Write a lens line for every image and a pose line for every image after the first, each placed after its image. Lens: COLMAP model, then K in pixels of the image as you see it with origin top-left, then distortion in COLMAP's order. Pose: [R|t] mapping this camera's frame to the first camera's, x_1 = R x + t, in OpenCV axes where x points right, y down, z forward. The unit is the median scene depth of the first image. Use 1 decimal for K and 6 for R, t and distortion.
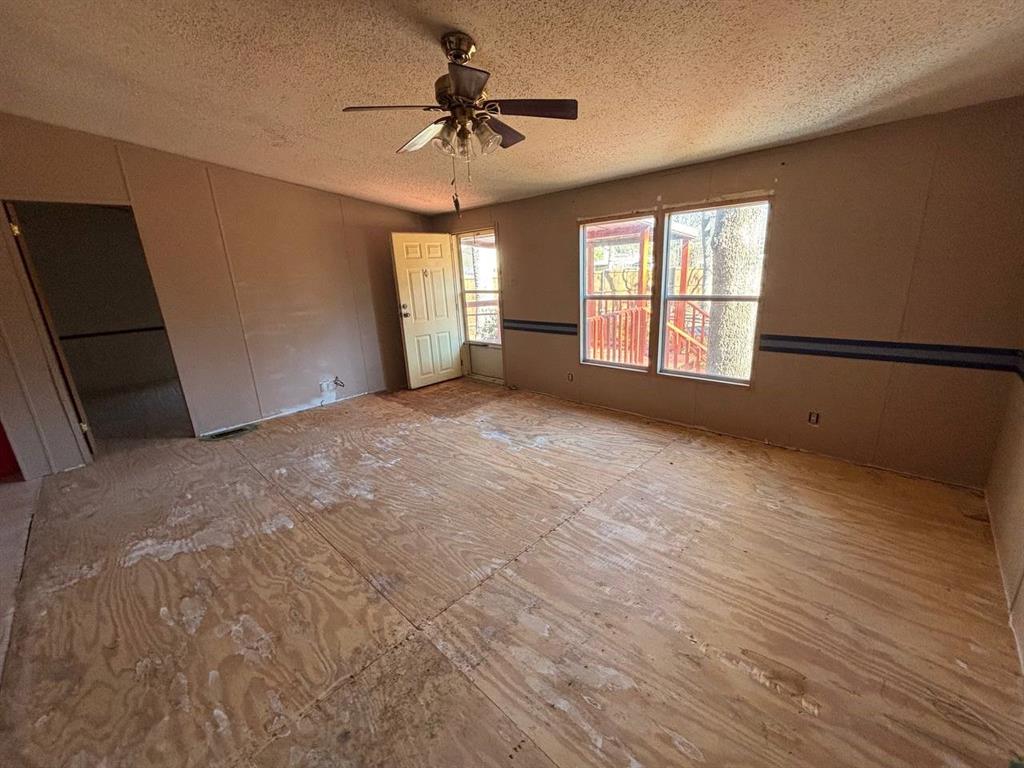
lens RADIAL K [[414.2, 0, 512.0], [0, 414.2, 384.0], [0, 0, 1]] dist [0.001699, -0.000112]
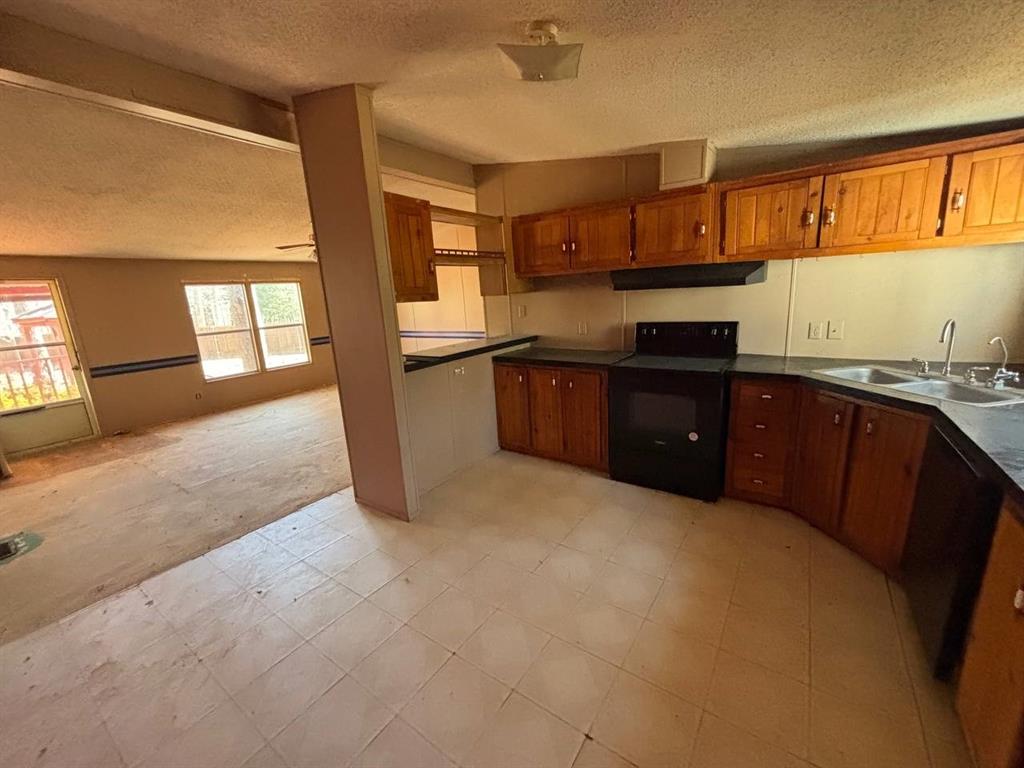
lens RADIAL K [[415.1, 0, 509.8], [0, 415.1, 387.1], [0, 0, 1]] dist [0.001171, 0.000052]
pose [[-0.163391, -0.172874, 0.971297, -1.475454], [0.323037, 0.920879, 0.218241, -0.009842], [-0.932175, 0.349424, -0.094618, 0.212477]]
